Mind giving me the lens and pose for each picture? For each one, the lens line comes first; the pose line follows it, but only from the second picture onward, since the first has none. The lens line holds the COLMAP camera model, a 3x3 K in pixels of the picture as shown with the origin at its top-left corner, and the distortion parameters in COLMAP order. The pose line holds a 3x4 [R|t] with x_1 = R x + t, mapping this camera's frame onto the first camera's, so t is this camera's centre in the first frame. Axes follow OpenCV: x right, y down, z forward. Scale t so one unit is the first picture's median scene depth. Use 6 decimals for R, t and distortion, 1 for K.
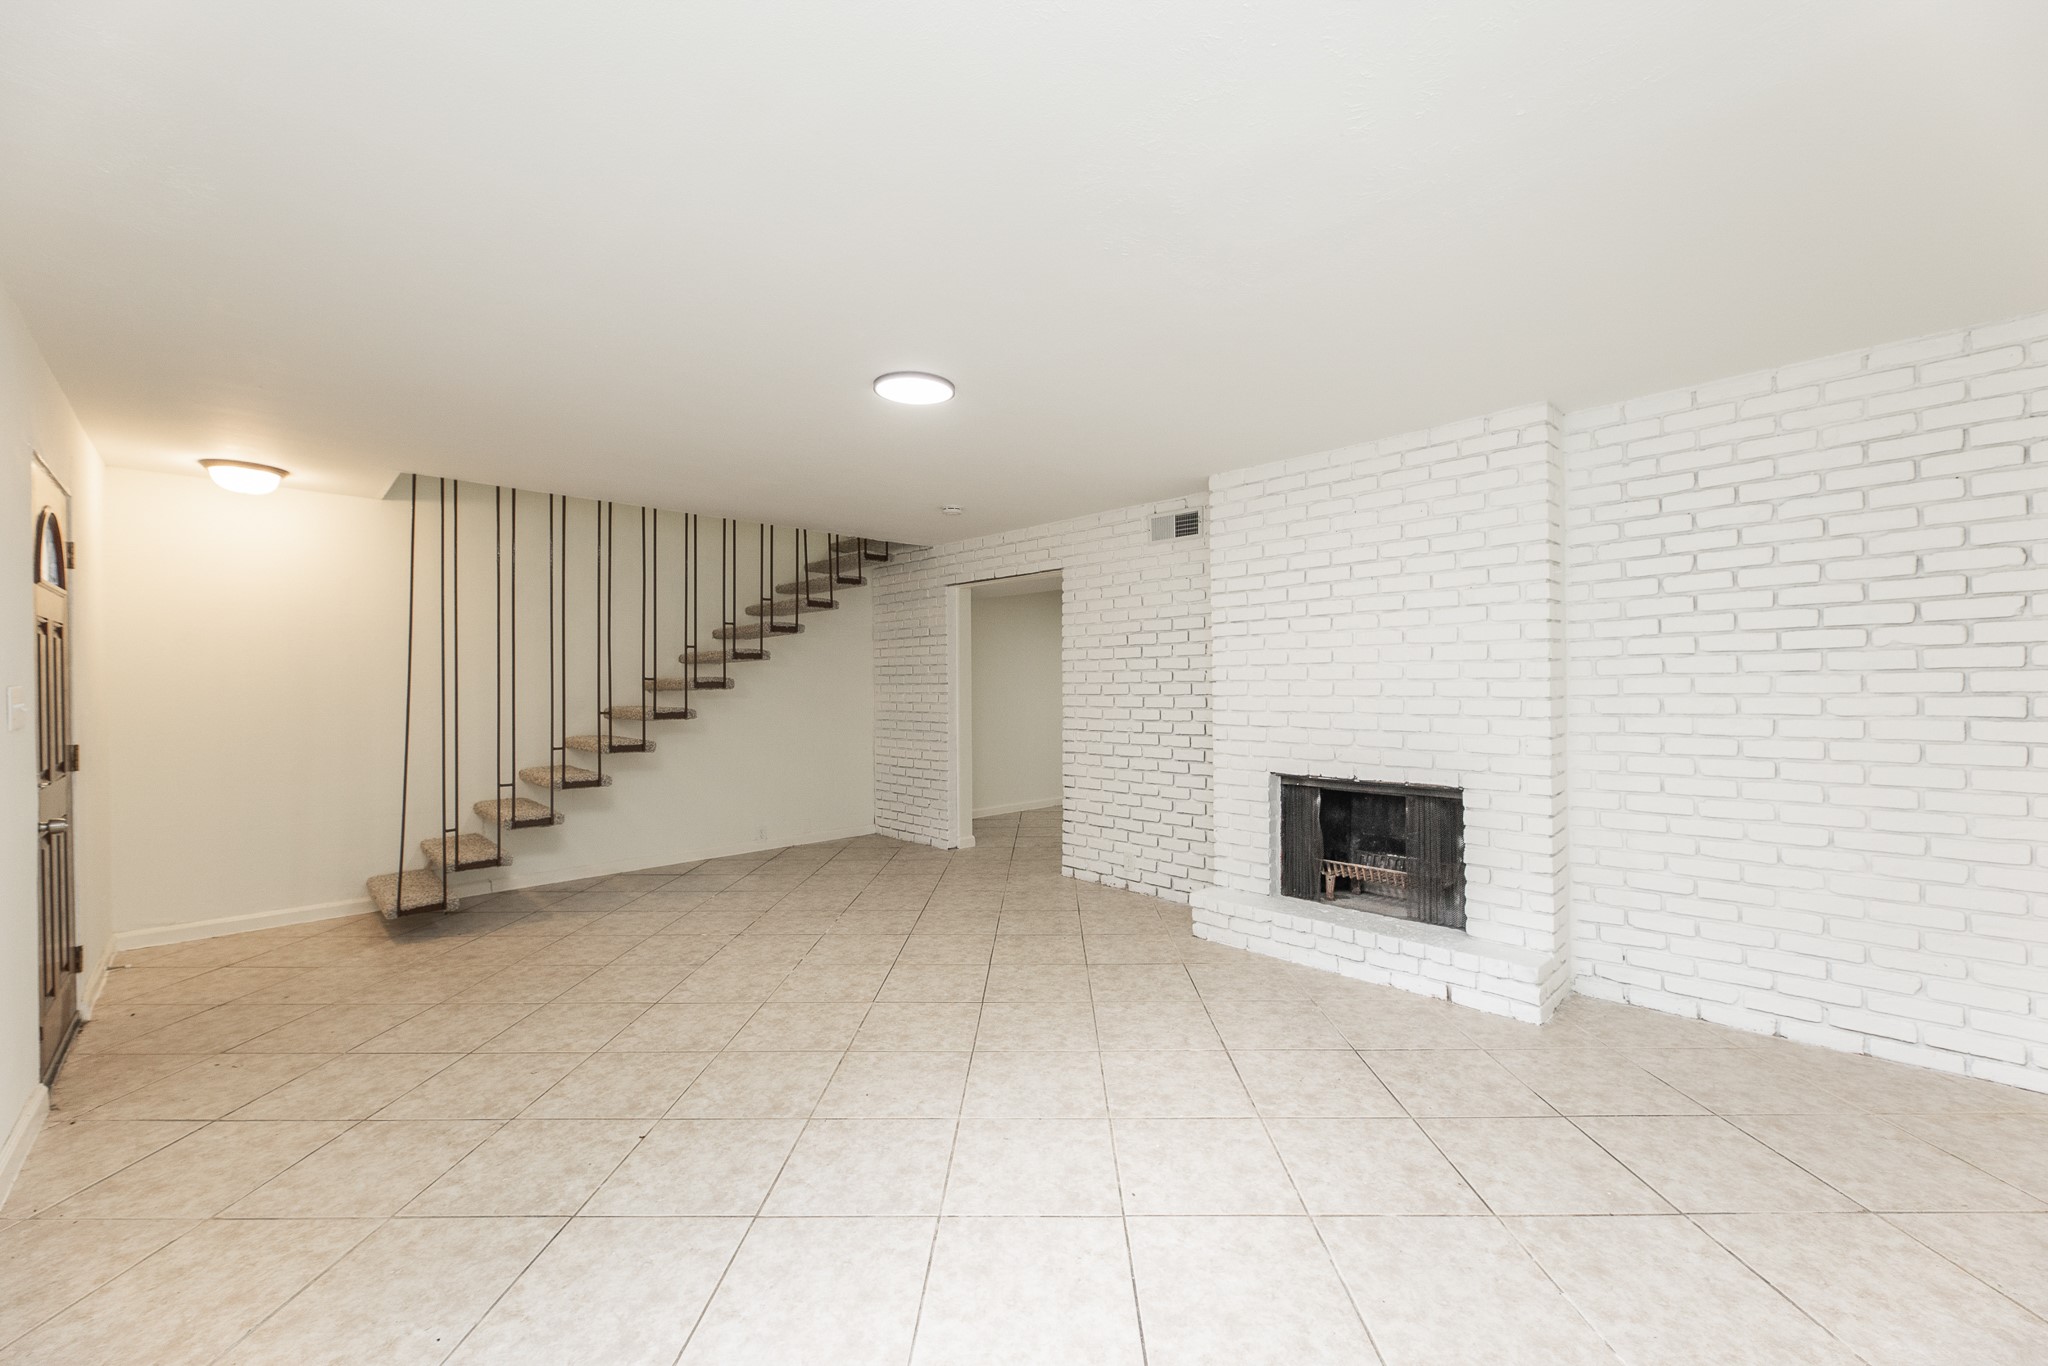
lens RADIAL K [[810.6, 0, 1036.1], [0, 810.6, 680.1], [0, 0, 1]] dist [0.002992, 0.000259]
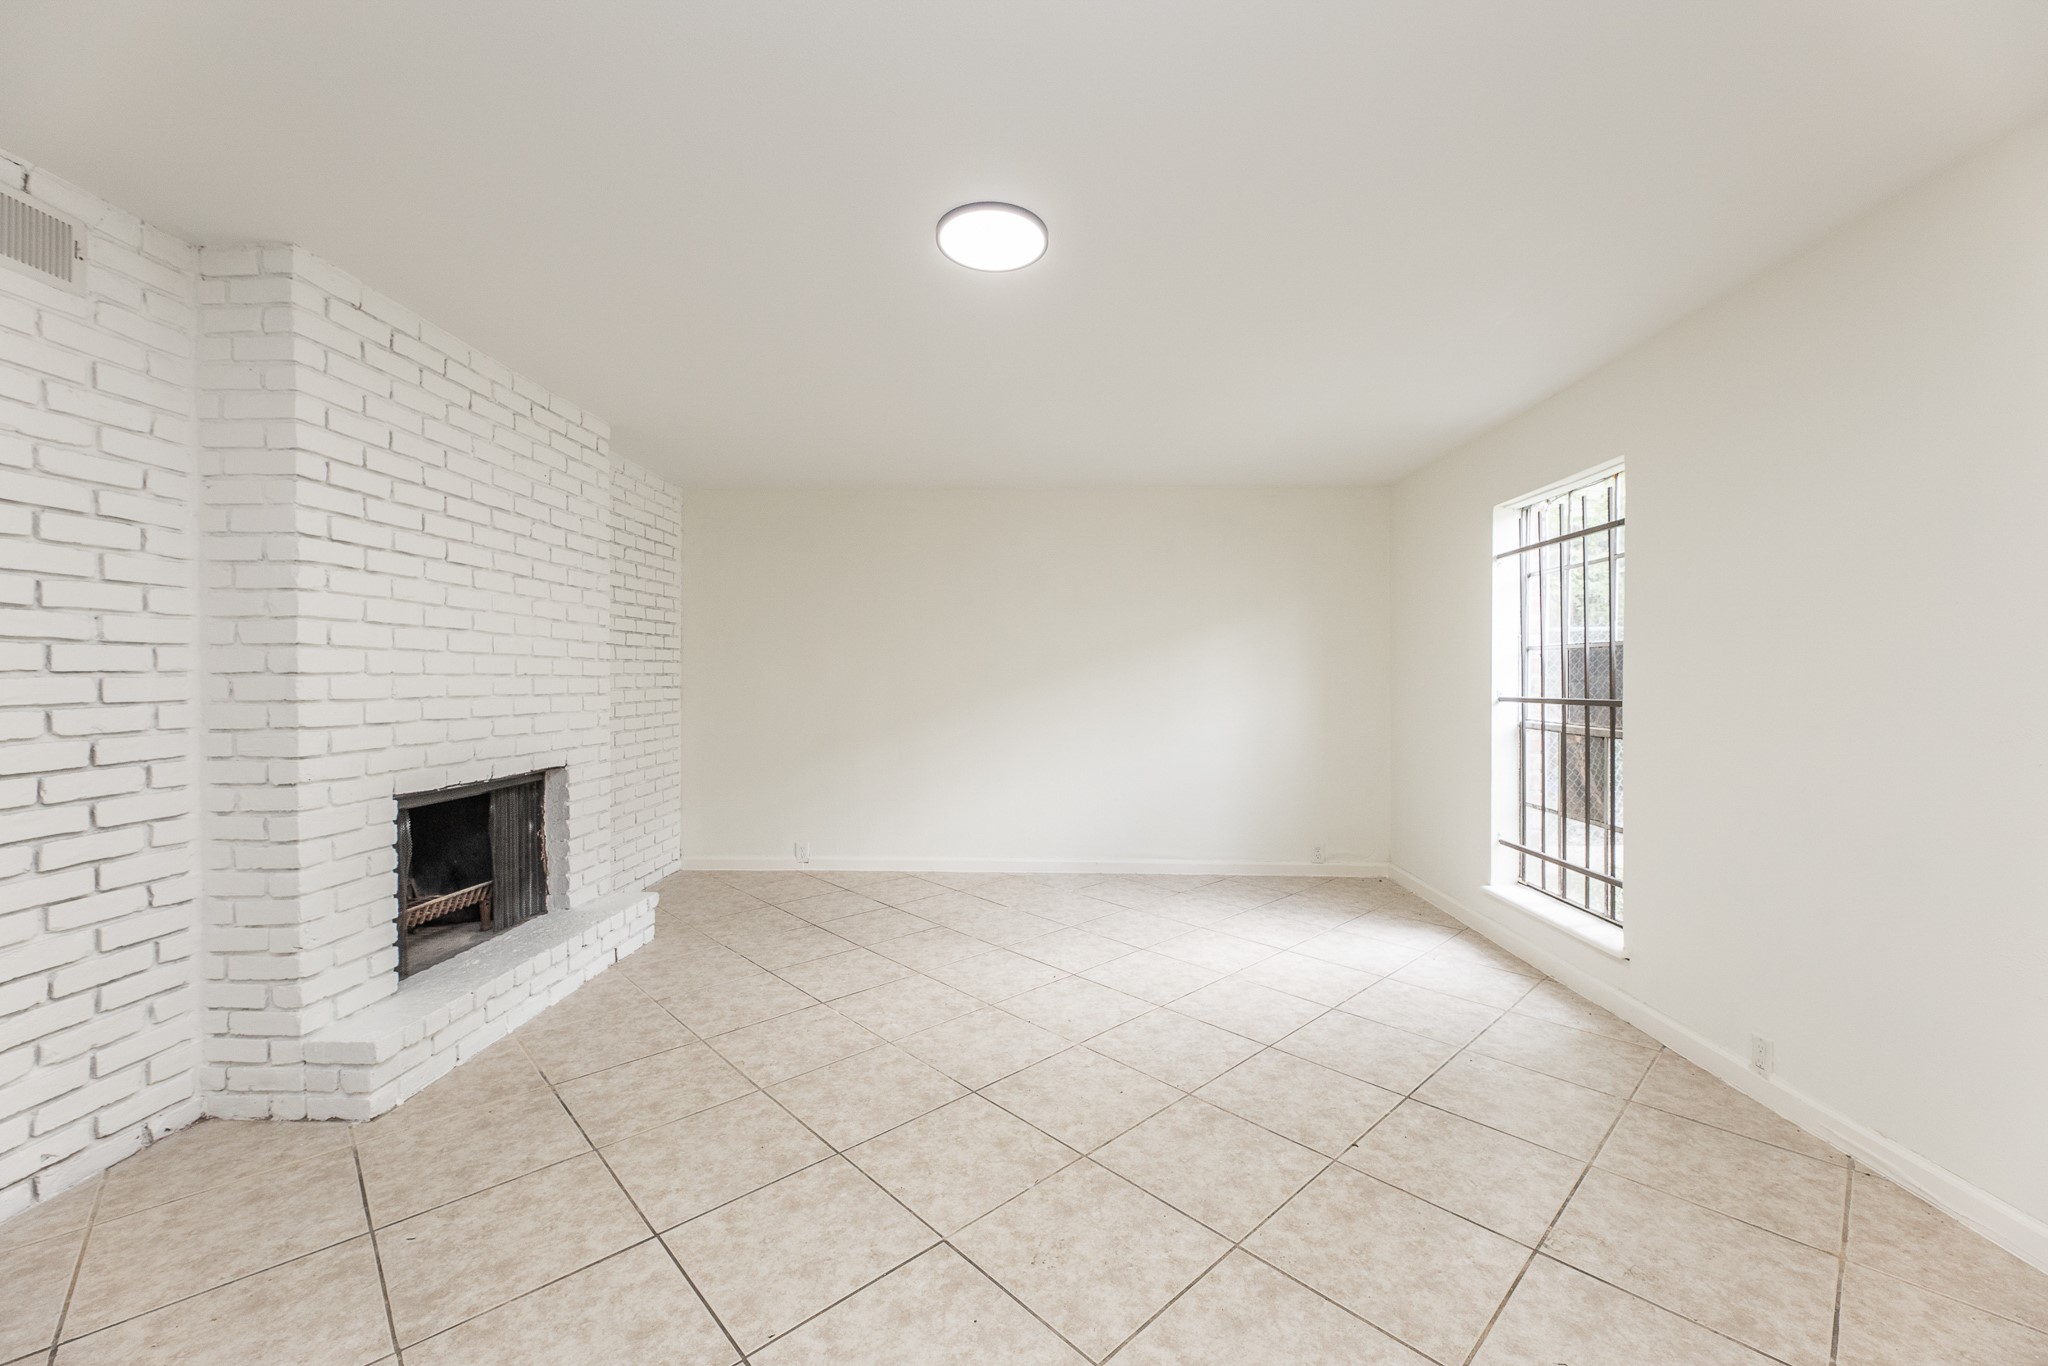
lens RADIAL K [[810.6, 0, 1035.0], [0, 810.6, 683.5], [0, 0, 1]] dist [0.002992, 0.000259]
pose [[-0.696927, 0.002289, 0.717138, -0.993266], [-0.001312, 0.999989, -0.004467, 0.056827], [-0.717141, -0.004054, -0.696917, 2.117034]]
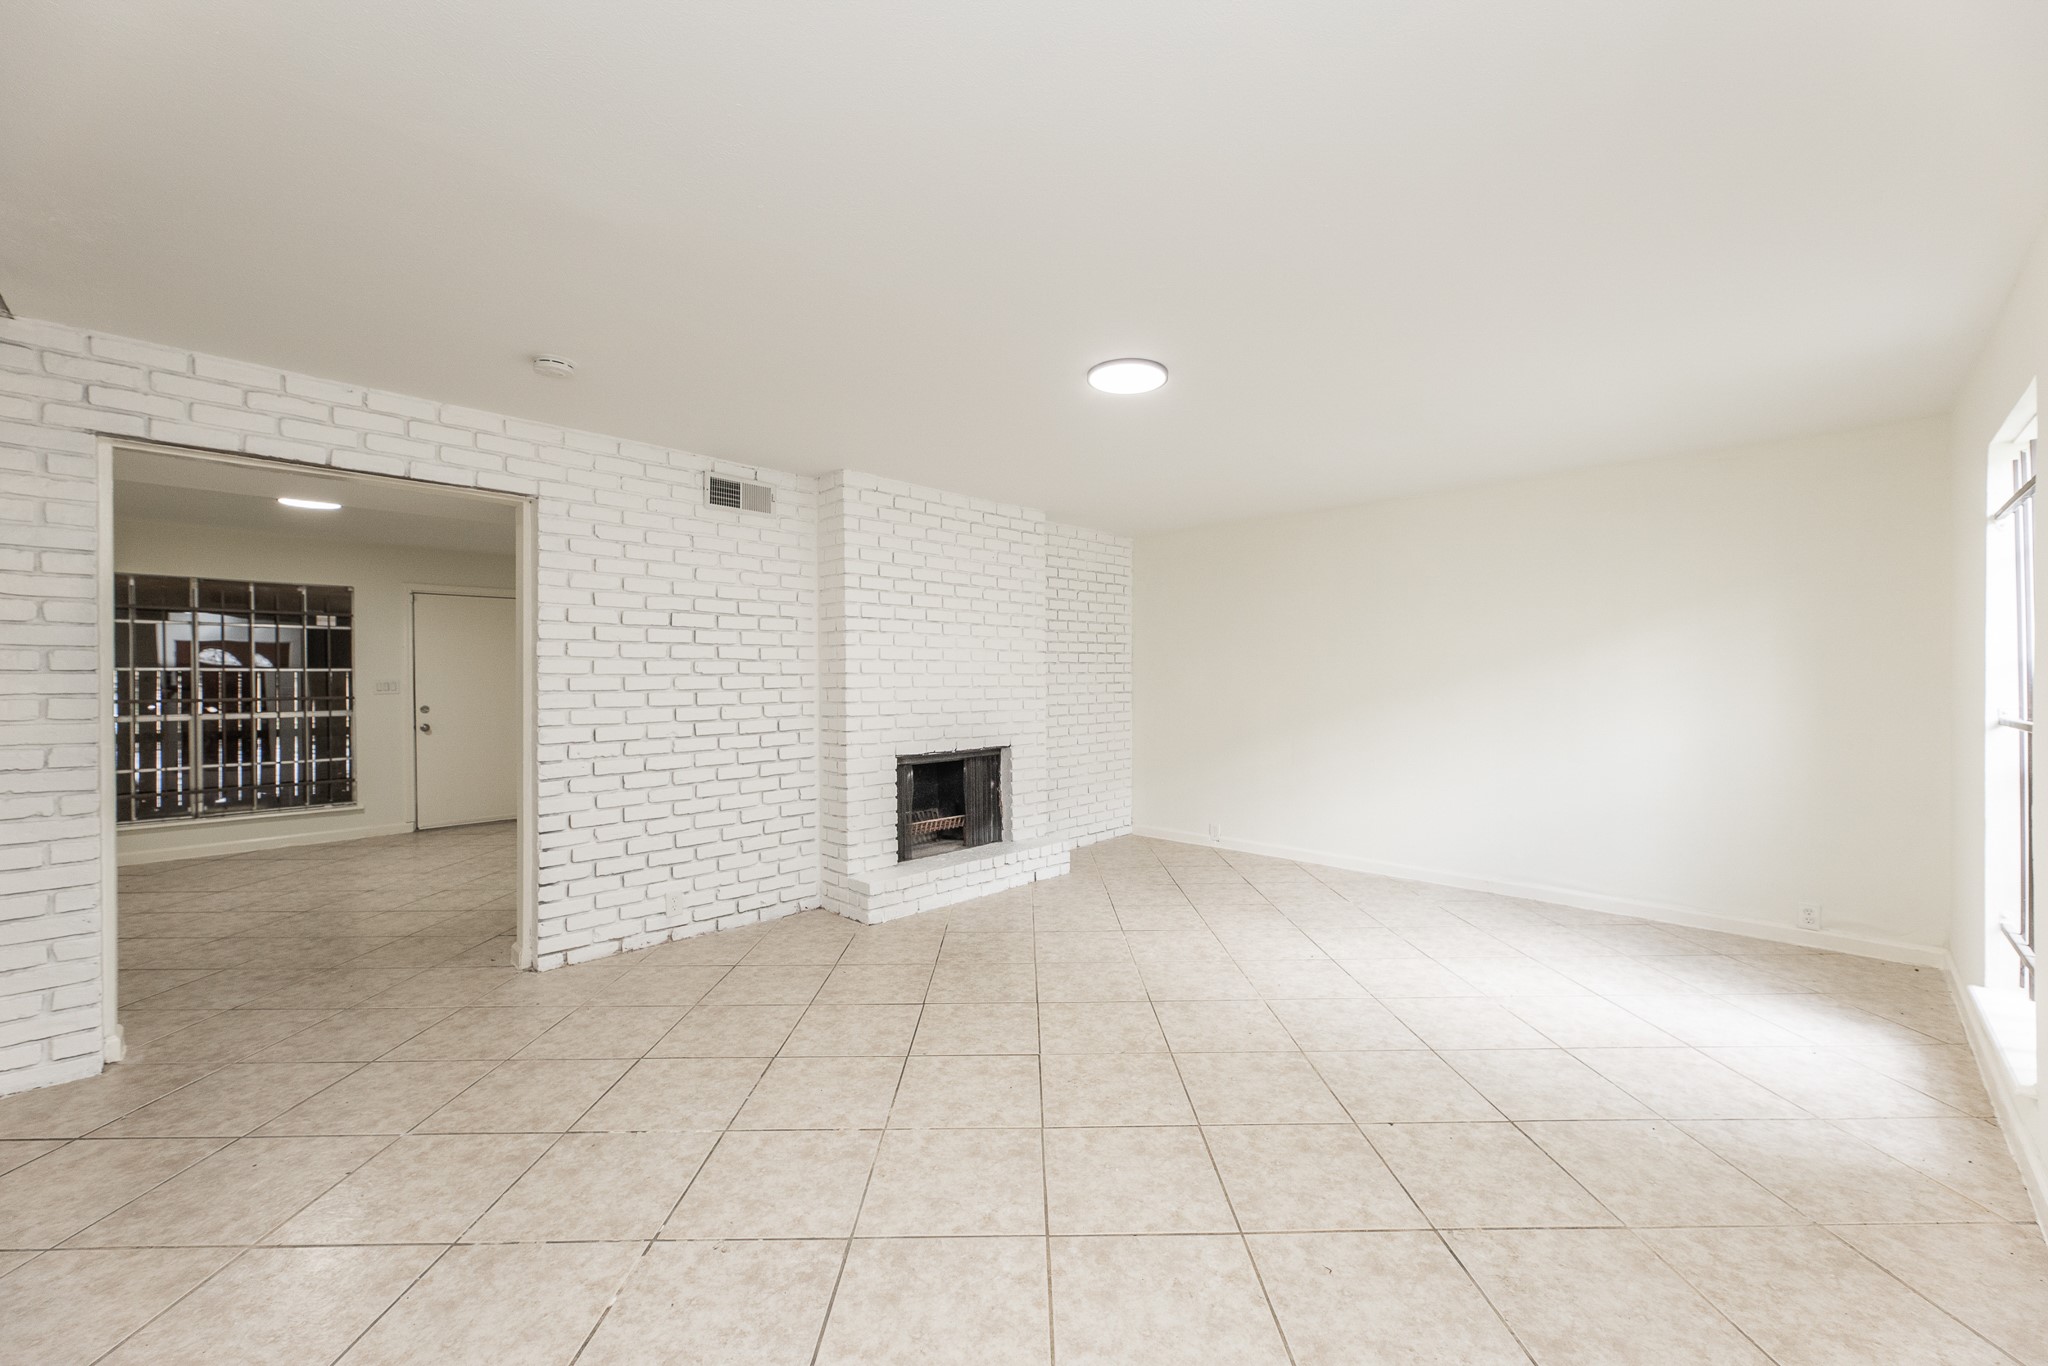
lens RADIAL K [[810.6, 0, 1035.8], [0, 810.6, 682.6], [0, 0, 1]] dist [0.002992, 0.000259]
pose [[-0.027137, 0.002691, 0.999628, -1.643077], [-0.002885, 0.999992, -0.002770, 0.029665], [-0.999628, -0.002959, -0.027129, 1.637174]]
